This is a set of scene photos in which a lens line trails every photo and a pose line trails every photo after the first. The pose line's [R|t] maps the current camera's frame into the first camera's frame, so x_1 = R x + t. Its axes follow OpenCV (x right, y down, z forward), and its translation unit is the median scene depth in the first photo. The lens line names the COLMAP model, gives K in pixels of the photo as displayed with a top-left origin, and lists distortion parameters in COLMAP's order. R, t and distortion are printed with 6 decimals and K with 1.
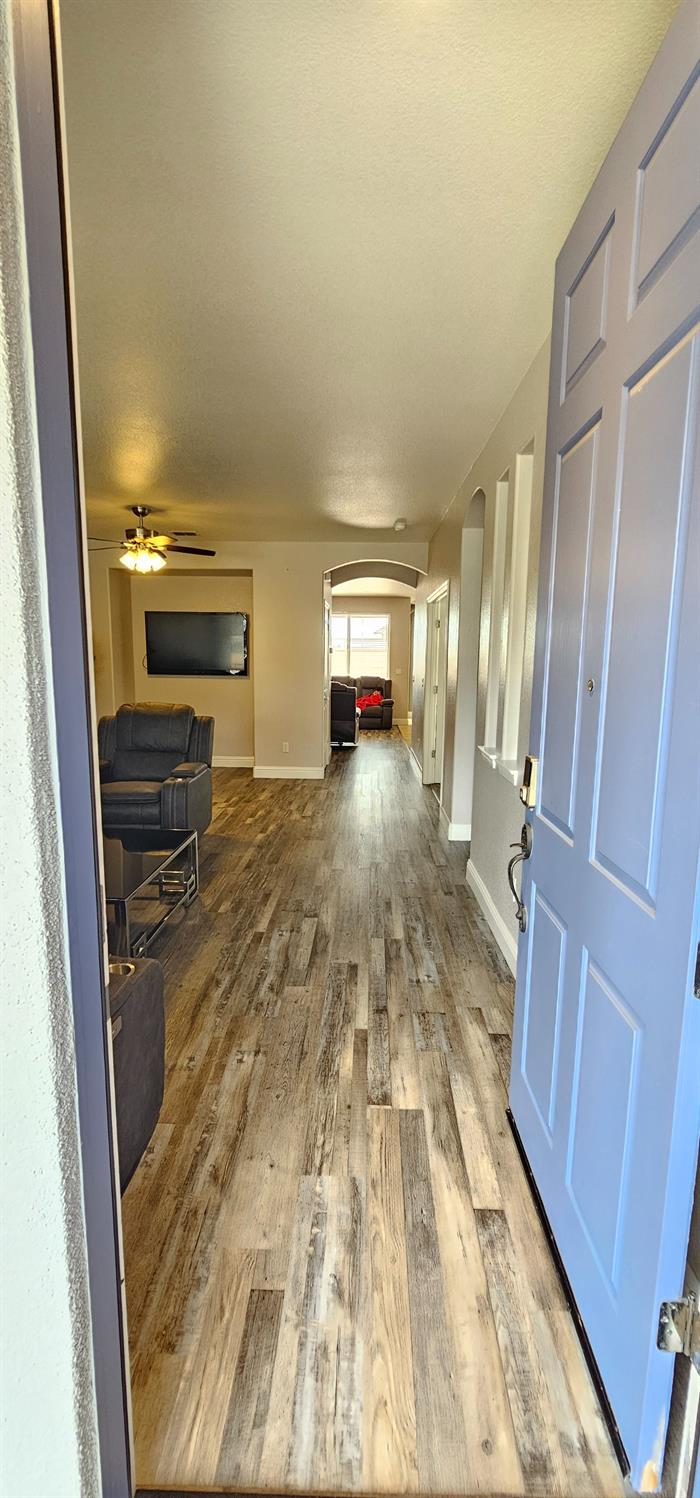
lens RADIAL K [[611.7, 0, 349.9], [0, 611.7, 753.2], [0, 0, 1]] dist [-0.005675, 0.001658]
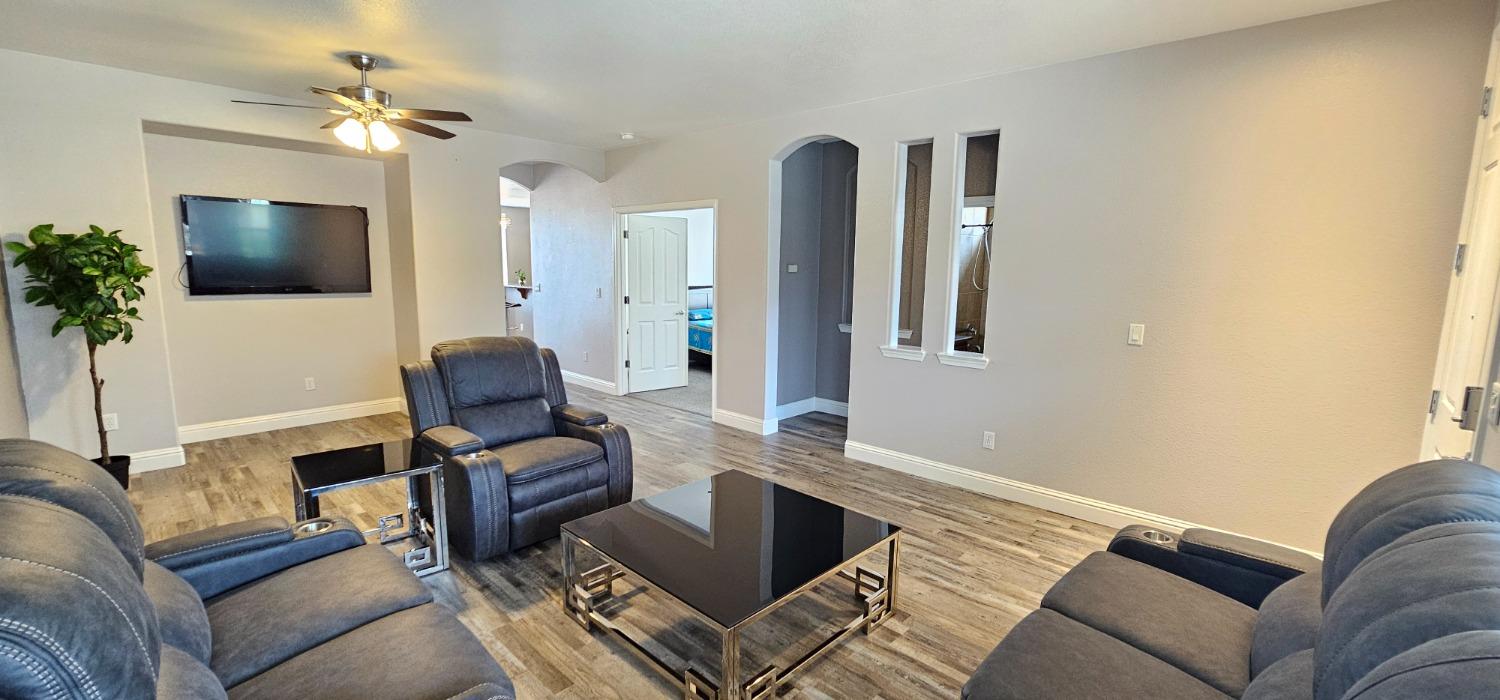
lens RADIAL K [[612.5, 0, 750.7], [0, 612.5, 348.3], [0, 0, 1]] dist [-0.005675, 0.001658]
pose [[0.664054, -0.105280, 0.740235, -0.747209], [0.107013, 0.993227, 0.045262, -0.077165], [-0.739987, 0.049159, 0.670823, 0.292868]]
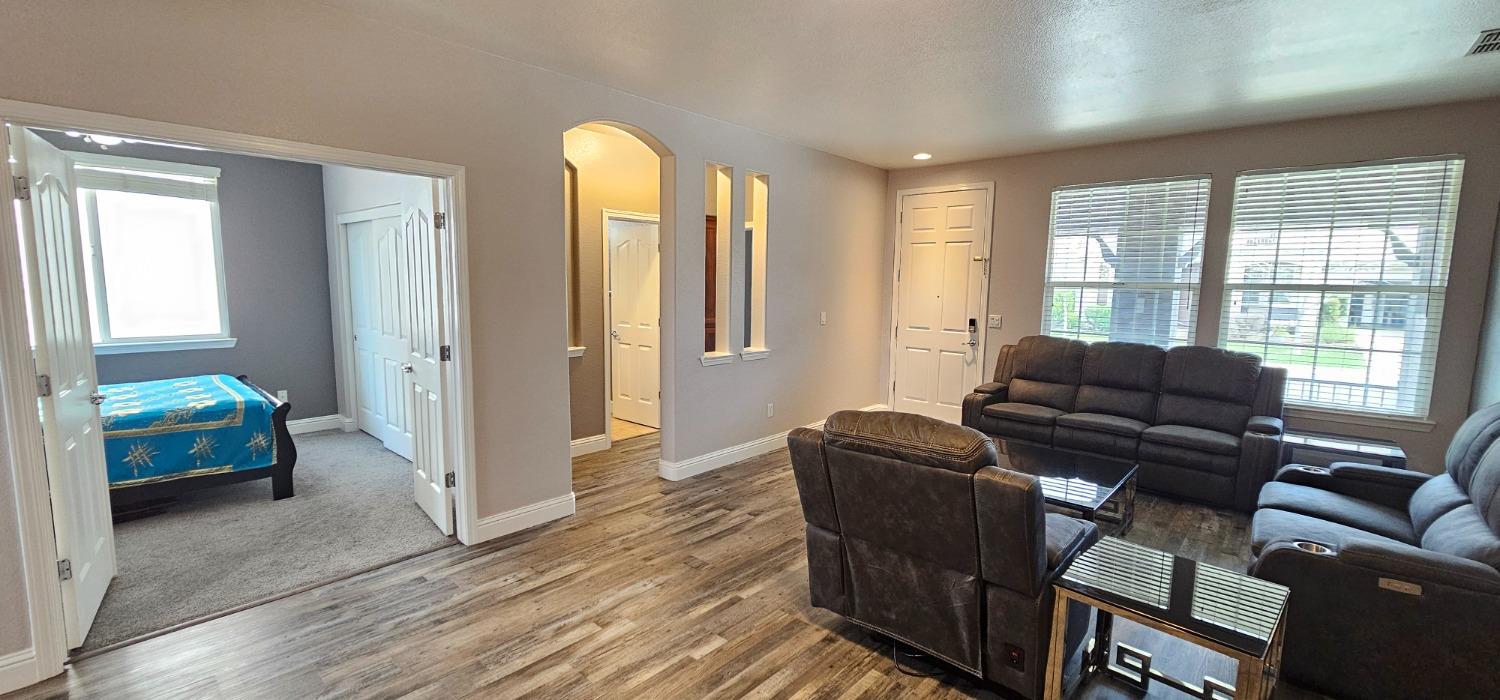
lens RADIAL K [[612.5, 0, 751.0], [0, 612.5, 353.4], [0, 0, 1]] dist [-0.005675, 0.001658]
pose [[-0.763896, -0.101726, 0.637271, -0.575373], [0.075073, 0.966785, 0.244316, -0.273816], [-0.640957, 0.234474, -0.730887, 1.566412]]
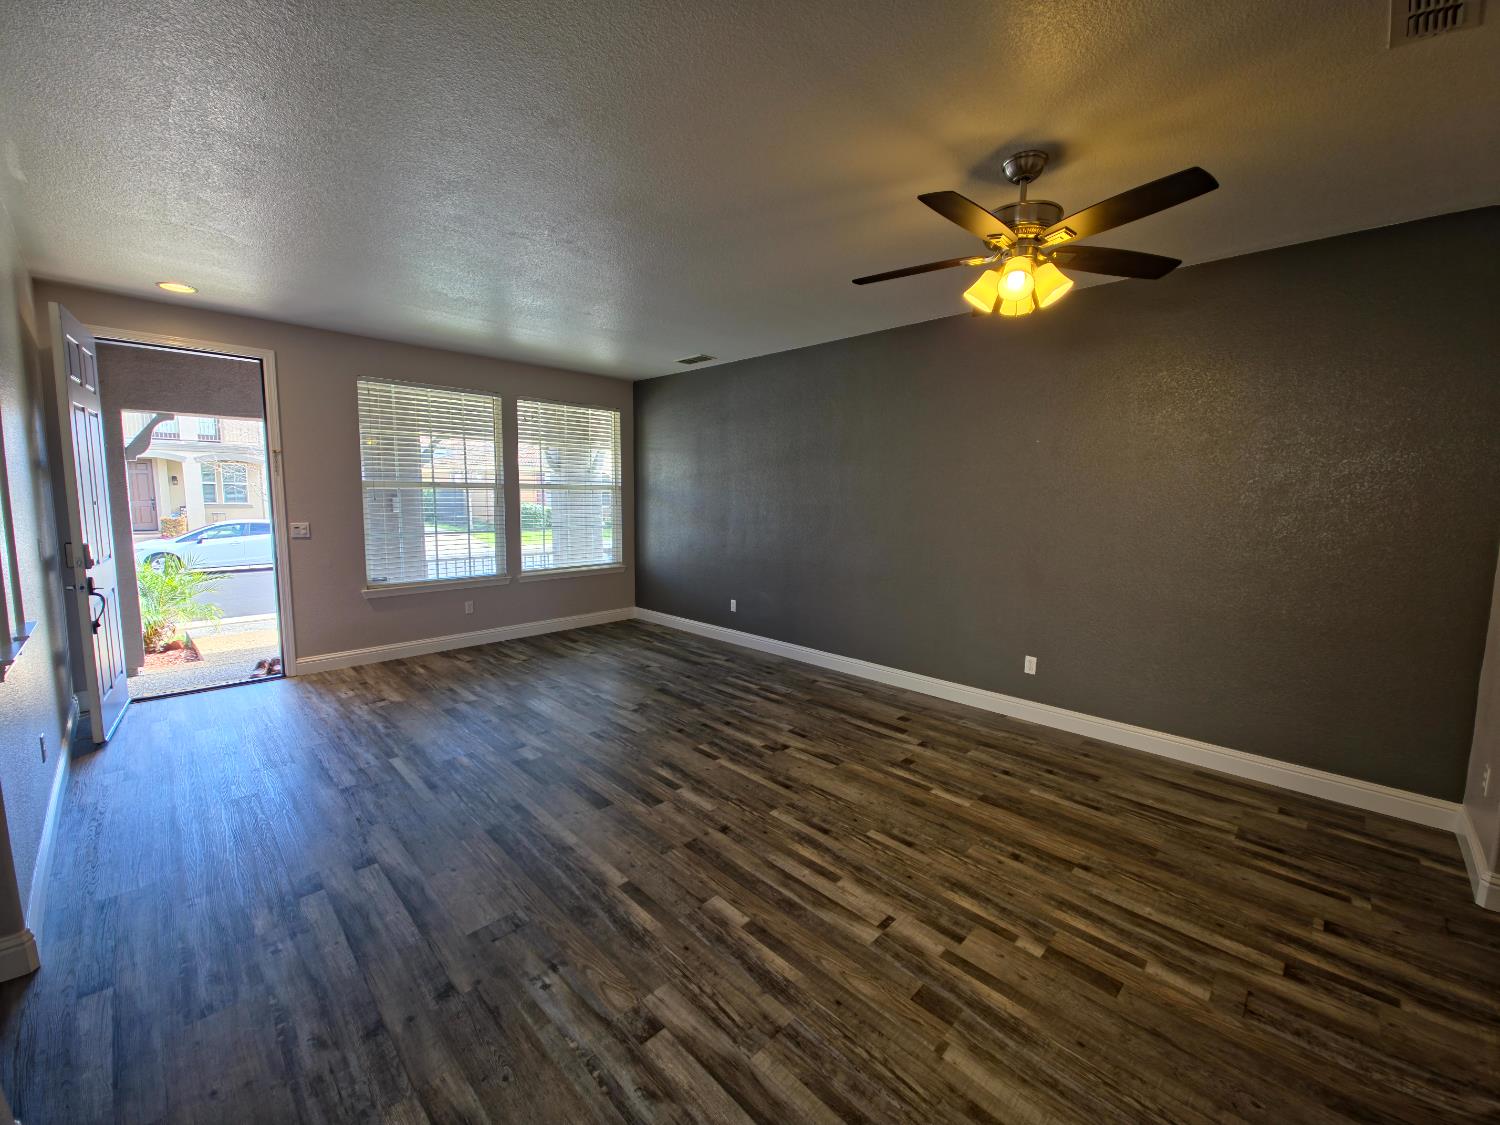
lens RADIAL K [[597.1, 0, 761.0], [0, 597.1, 561.6], [0, 0, 1]] dist [0.007153, -0.003827]
pose [[-0.673674, 0.063754, -0.736273, 0.120865], [-0.133811, 0.969282, 0.206365, -0.244802], [0.726813, 0.237544, -0.644449, 1.499448]]
